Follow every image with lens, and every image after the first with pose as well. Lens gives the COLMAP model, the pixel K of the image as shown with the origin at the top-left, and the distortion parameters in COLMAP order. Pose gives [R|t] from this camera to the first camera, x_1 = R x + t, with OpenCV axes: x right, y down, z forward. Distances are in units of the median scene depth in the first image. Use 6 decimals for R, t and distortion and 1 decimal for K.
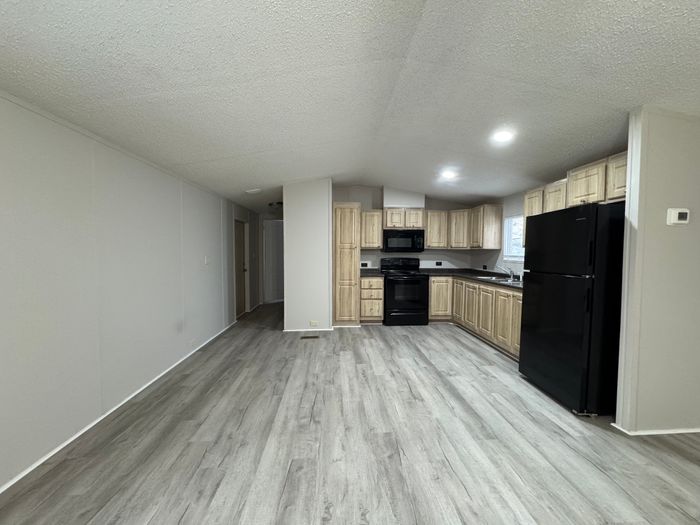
lens RADIAL K [[279.9, 0, 350.6], [0, 279.9, 263.5], [0, 0, 1]] dist [0.000007, -0.000005]
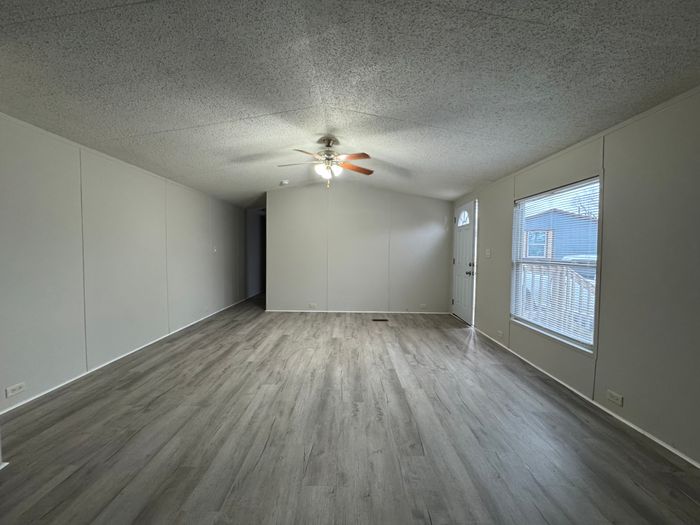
lens RADIAL K [[279.9, 0, 349.8], [0, 279.9, 262.0], [0, 0, 1]] dist [0.000007, -0.000005]
pose [[-0.998151, -0.012755, 0.059429, -0.002443], [-0.007607, 0.996261, 0.086060, -0.036692], [-0.060304, 0.085449, -0.994516, 2.043036]]
